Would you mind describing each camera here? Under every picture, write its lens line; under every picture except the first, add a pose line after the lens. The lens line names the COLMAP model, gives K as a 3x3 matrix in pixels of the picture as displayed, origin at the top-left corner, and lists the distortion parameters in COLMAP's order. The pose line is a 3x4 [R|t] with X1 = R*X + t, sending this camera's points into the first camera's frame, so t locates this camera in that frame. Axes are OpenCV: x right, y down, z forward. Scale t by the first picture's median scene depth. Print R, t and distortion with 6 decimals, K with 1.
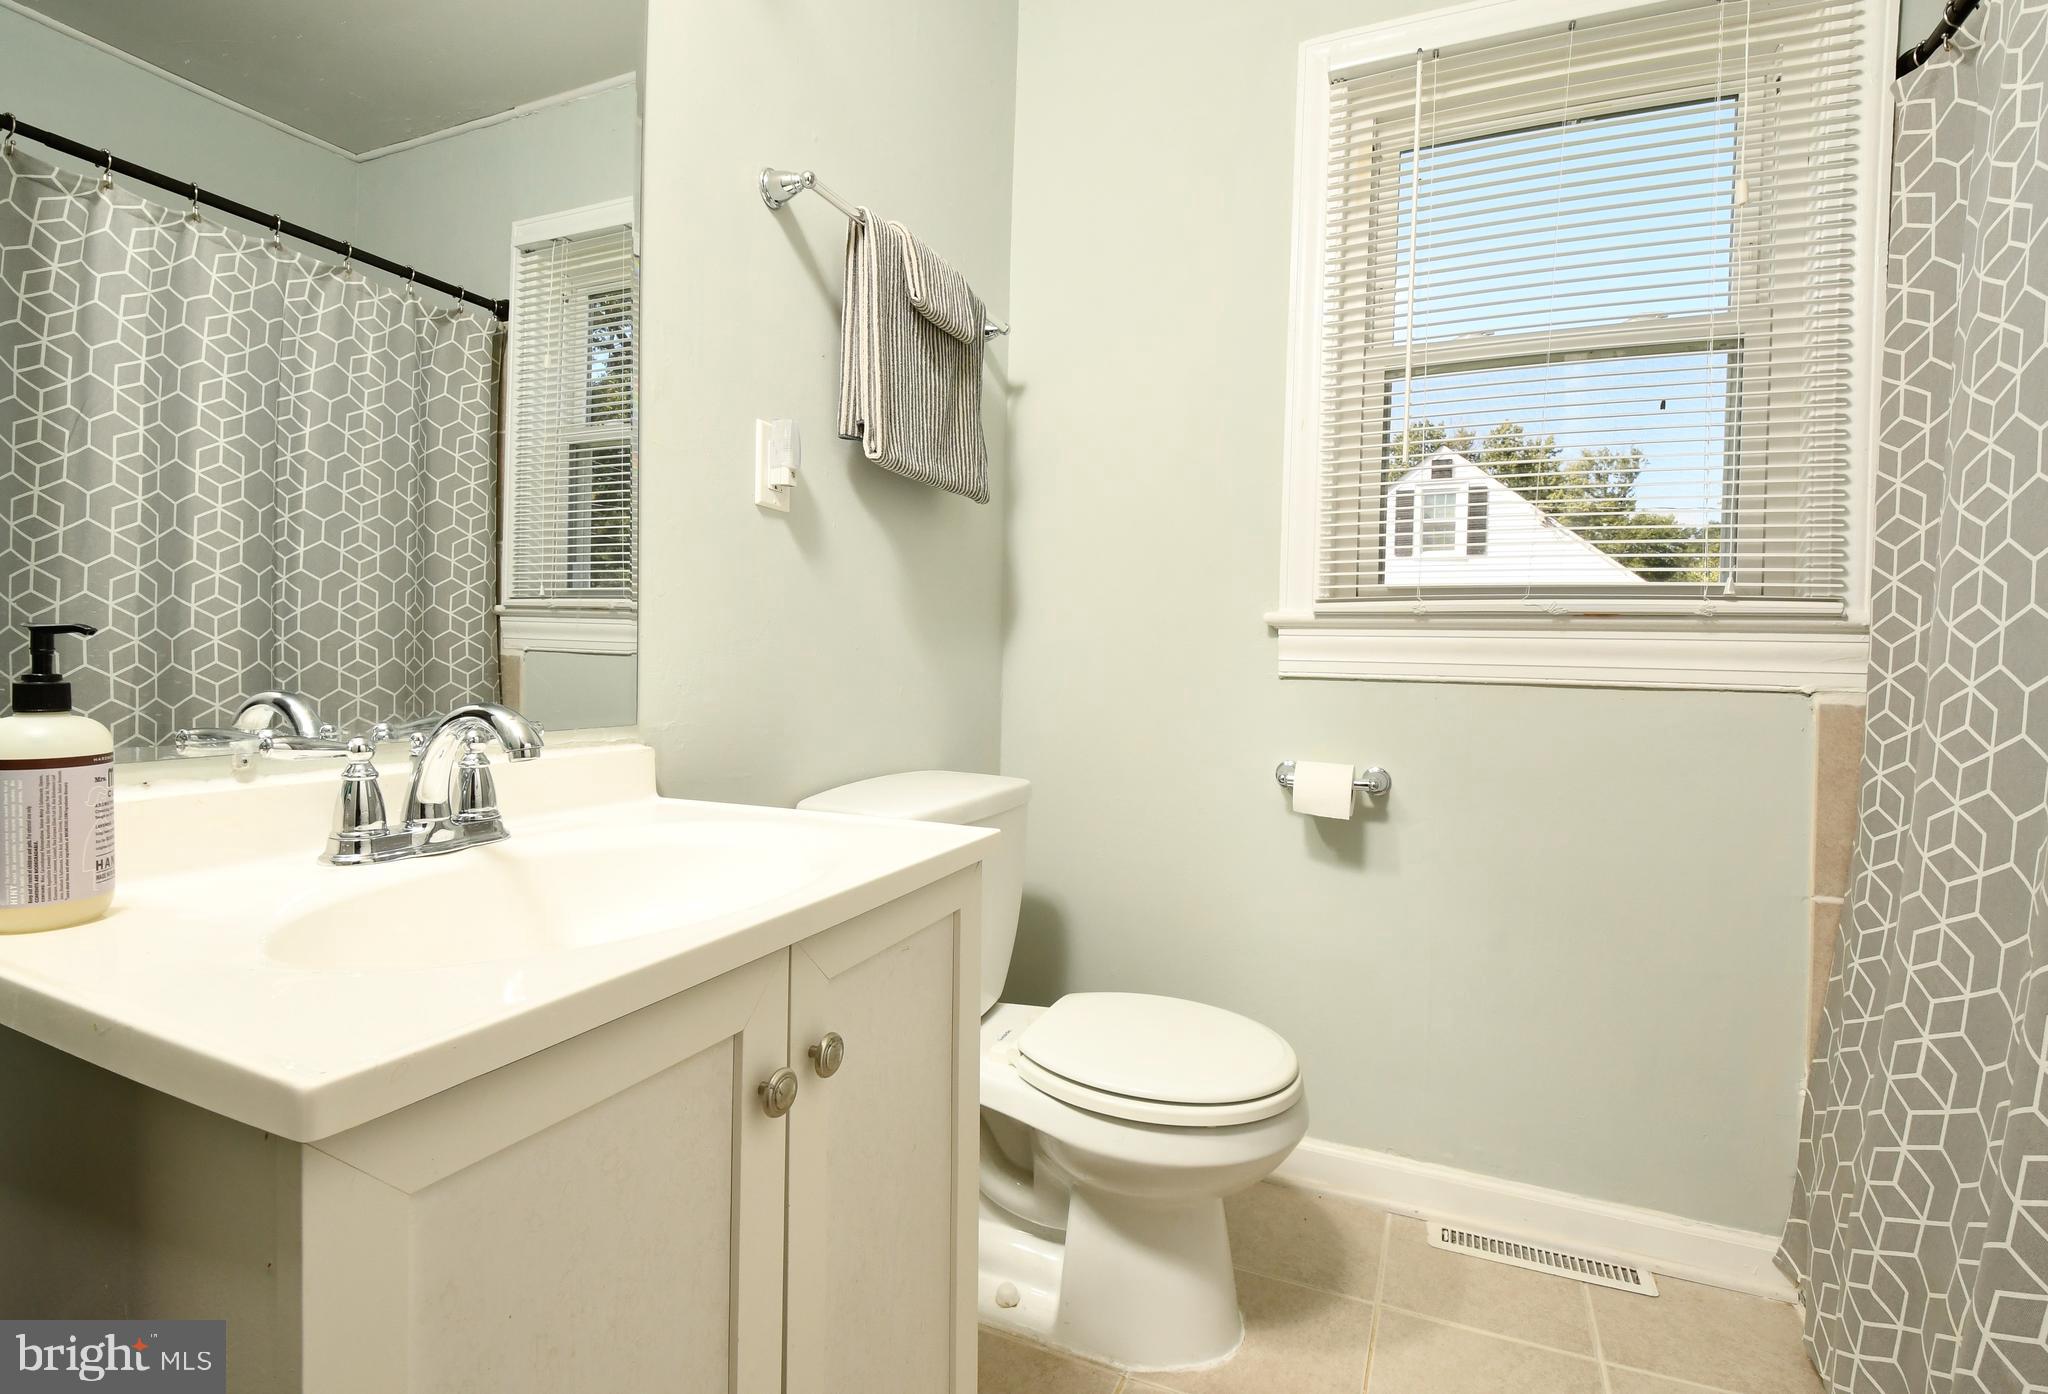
lens RADIAL K [[964.8, 0, 1019.2], [0, 964.8, 713.7], [0, 0, 1]] dist [-0.016296, -0.007460]
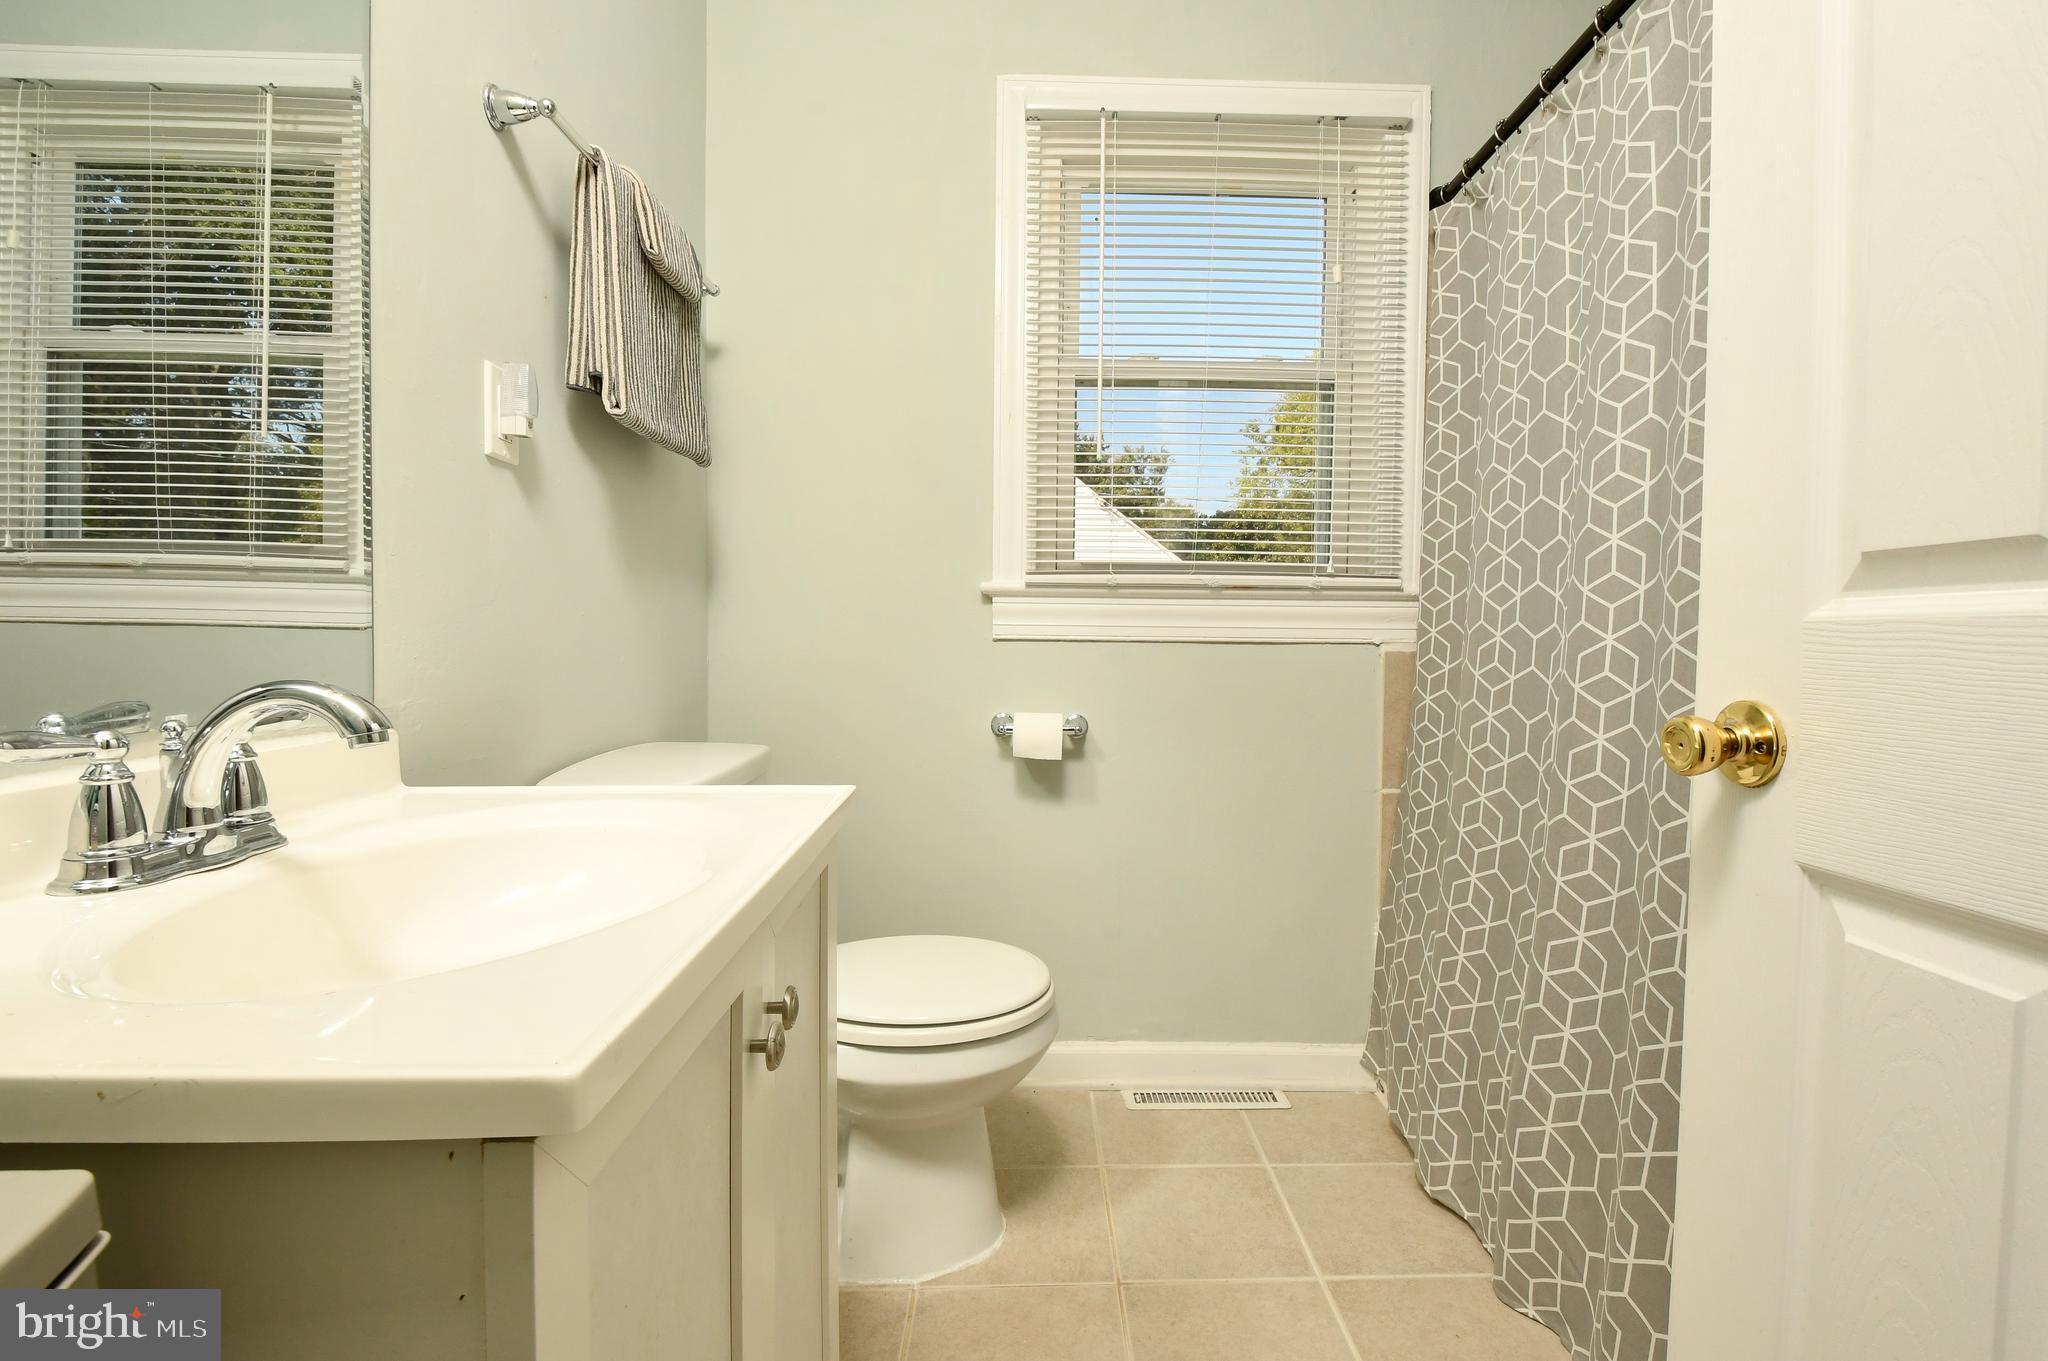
lens RADIAL K [[932.8, 0, 1024.0], [0, 932.8, 680.5], [0, 0, 1]] dist [0.019178, -0.019203]
pose [[0.901438, -0.034198, 0.431554, -0.209750], [0.032977, 0.999403, 0.010315, 0.000768], [-0.431649, 0.004933, 0.902028, -0.010910]]
